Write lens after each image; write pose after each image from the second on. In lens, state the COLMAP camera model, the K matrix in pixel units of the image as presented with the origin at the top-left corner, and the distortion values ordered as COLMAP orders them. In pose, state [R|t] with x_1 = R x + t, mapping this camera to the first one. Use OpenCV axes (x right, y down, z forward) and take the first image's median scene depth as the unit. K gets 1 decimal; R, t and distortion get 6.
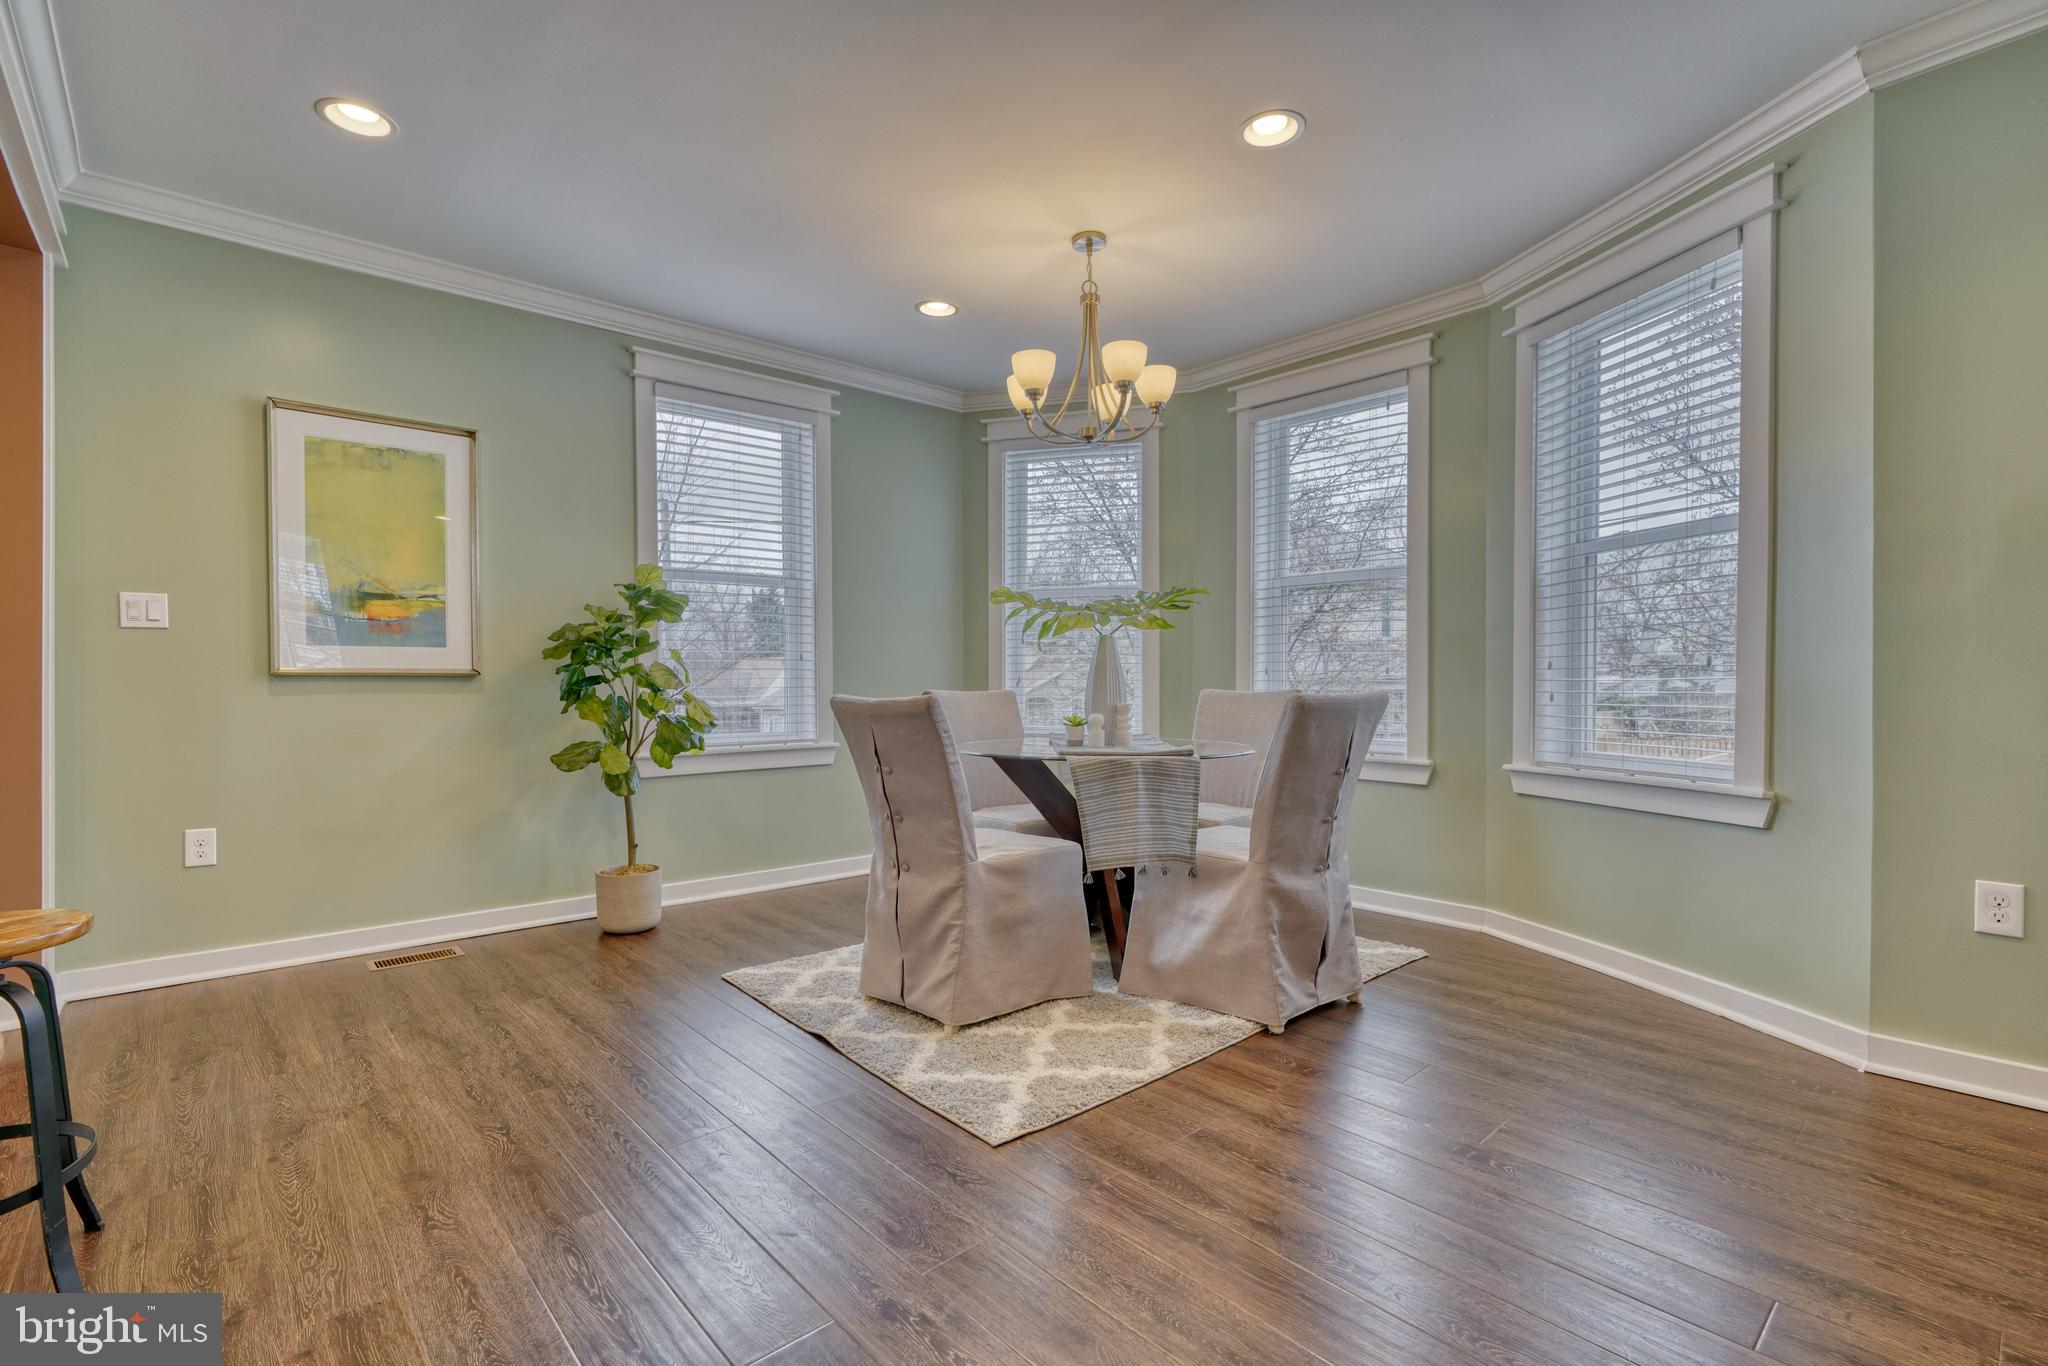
lens RADIAL K [[926.3, 0, 992.2], [0, 926.3, 695.0], [0, 0, 1]] dist [-0.011270, 0.003743]
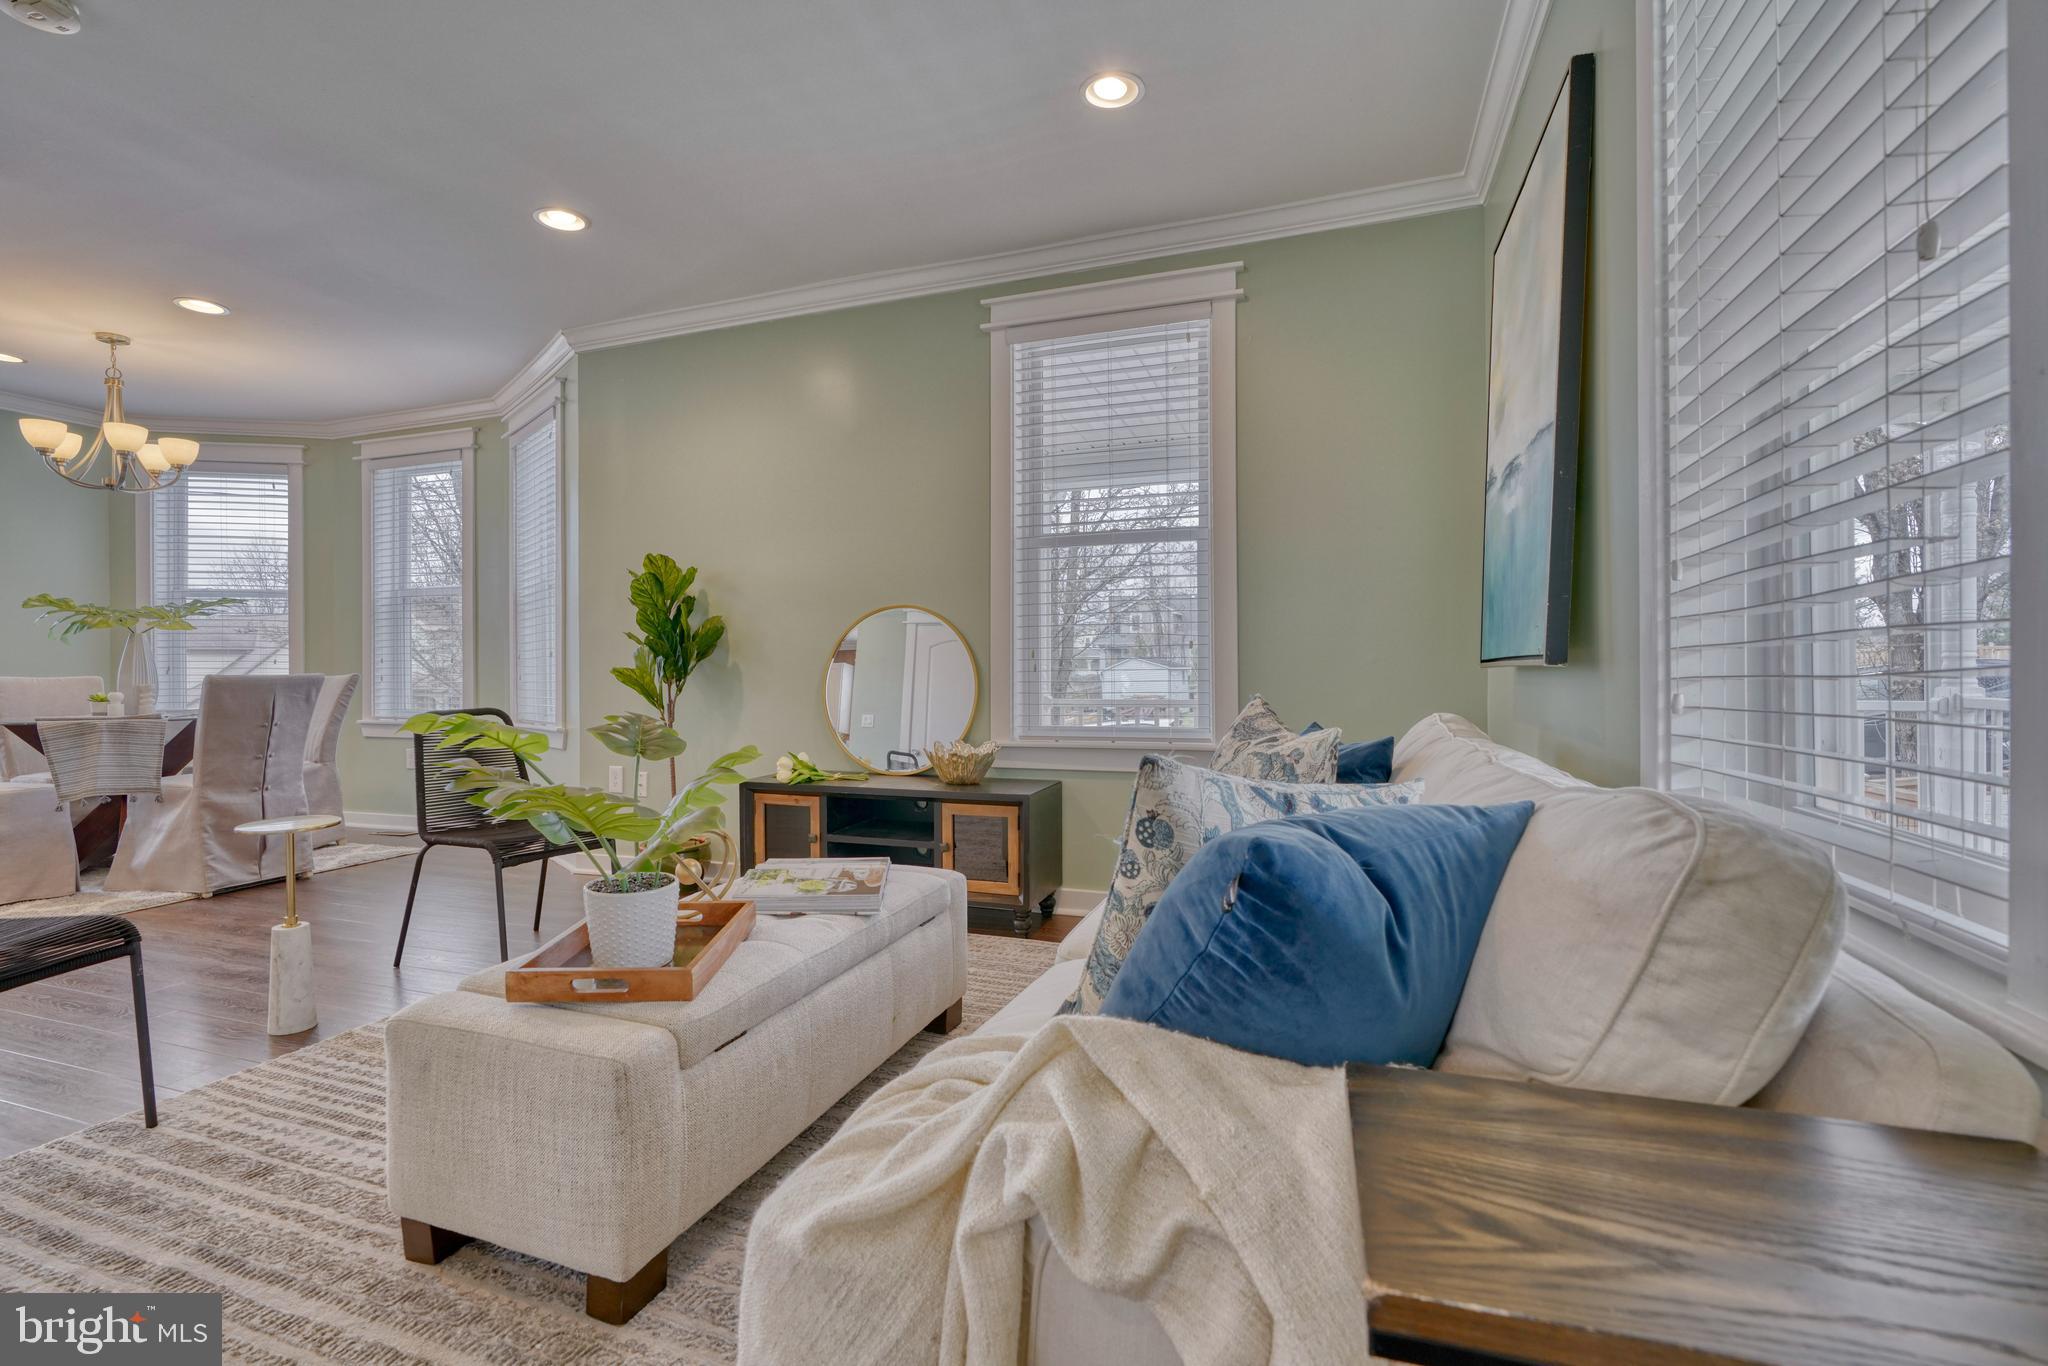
lens RADIAL K [[926.3, 0, 985.2], [0, 926.3, 670.1], [0, 0, 1]] dist [-0.011270, 0.003743]
pose [[0.870412, -0.005035, 0.492298, 0.643109], [0.013529, 0.999815, -0.013695, 0.027438], [-0.492137, 0.018581, 0.870319, -0.907395]]
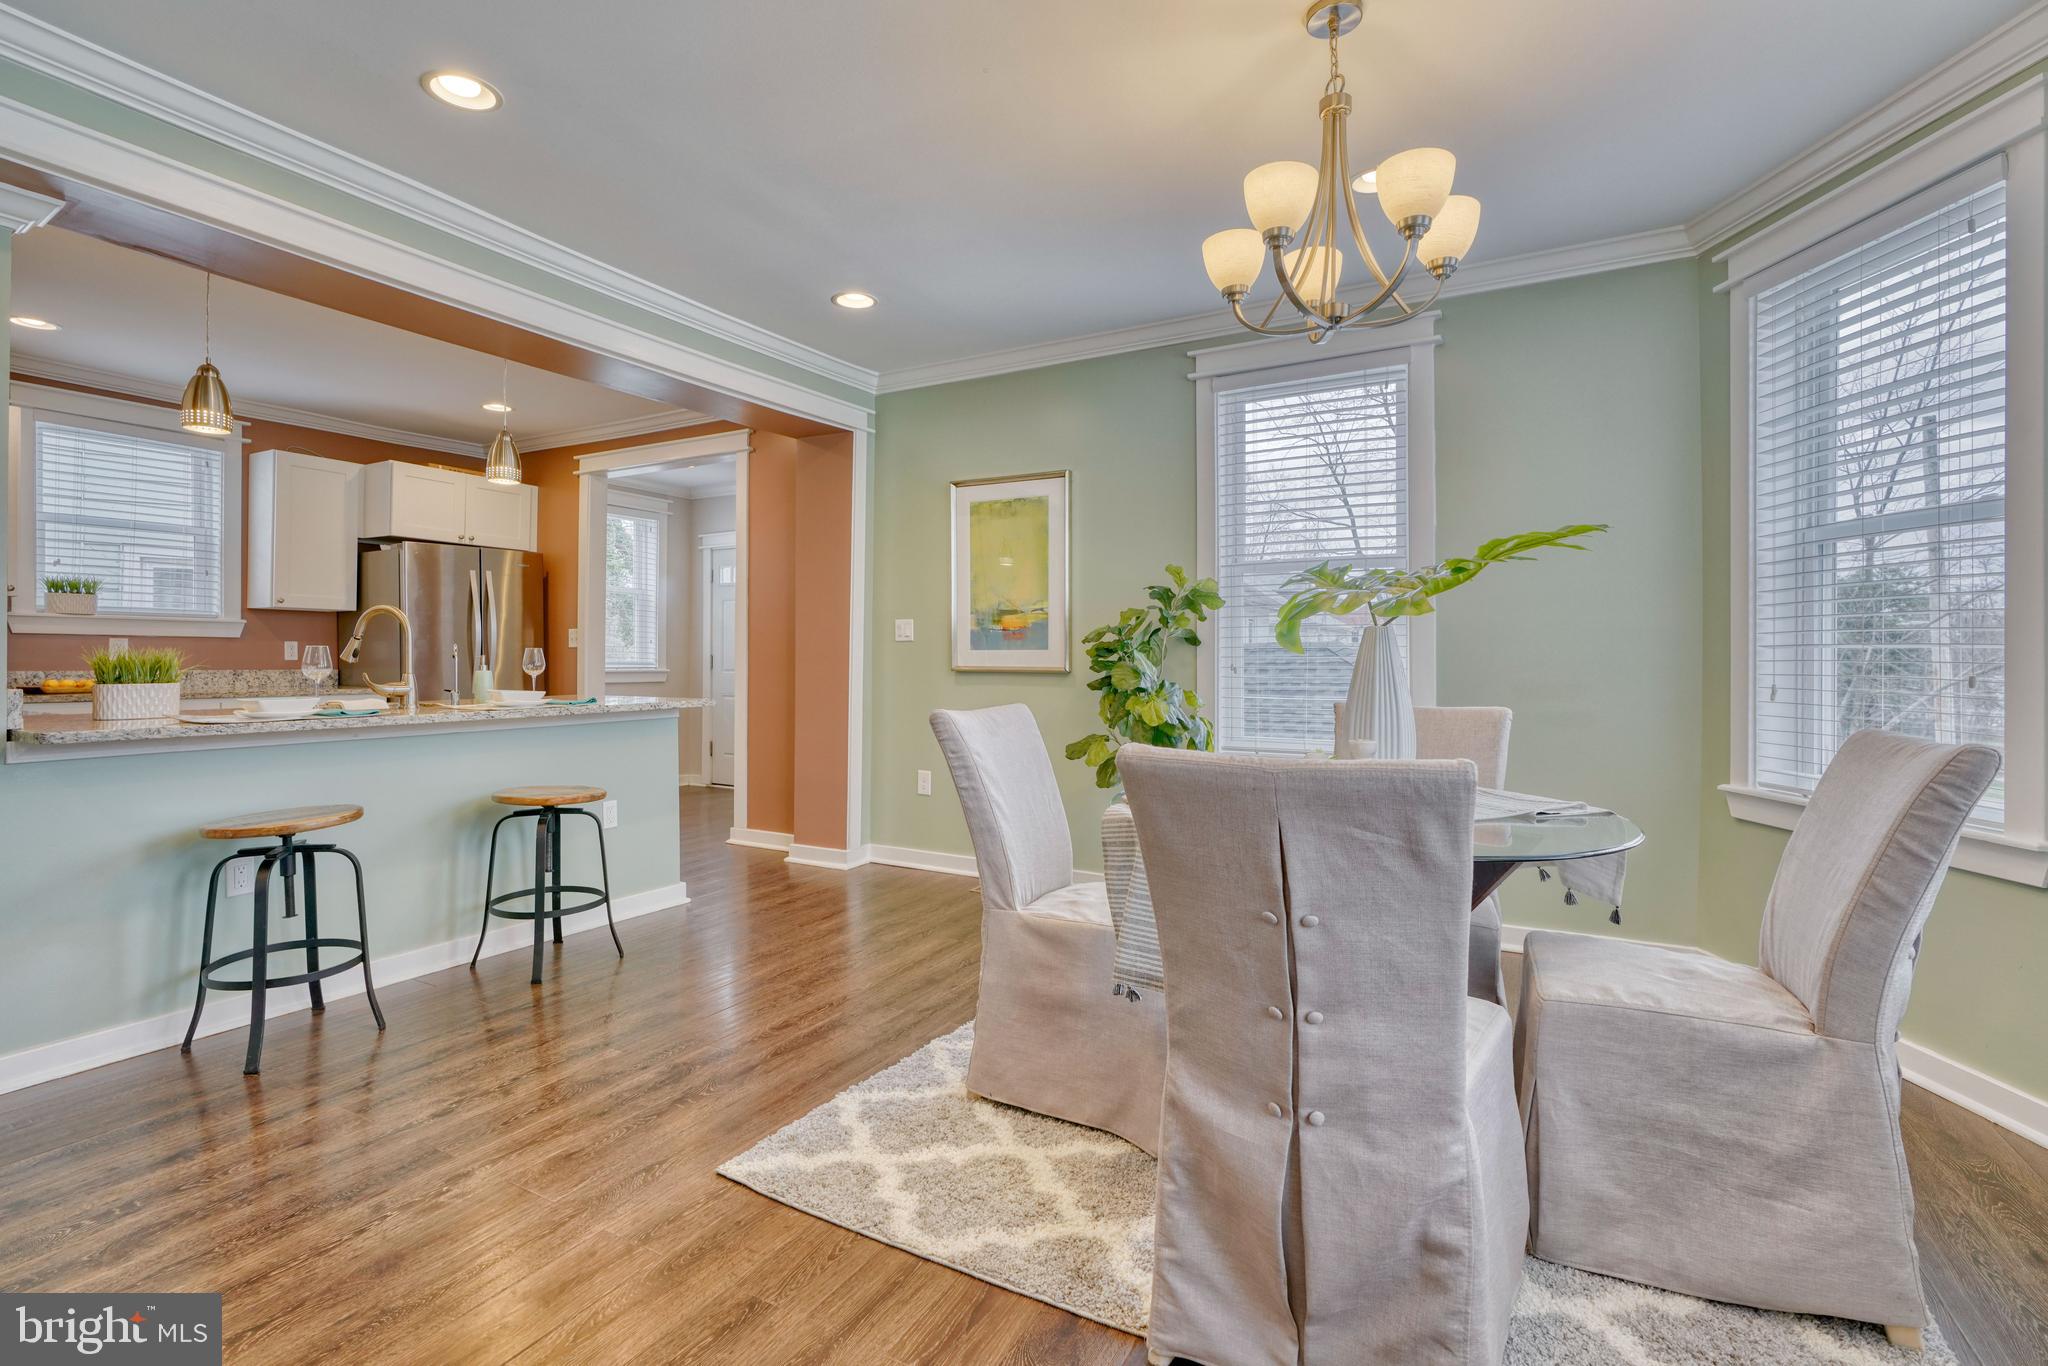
lens RADIAL K [[926.3, 0, 1011.8], [0, 926.3, 666.9], [0, 0, 1]] dist [-0.011270, 0.003743]
pose [[0.344816, 0.010669, -0.938609, 0.745162], [-0.017761, 0.999831, 0.004840, -0.044413], [0.938502, 0.015001, 0.344948, 0.688733]]
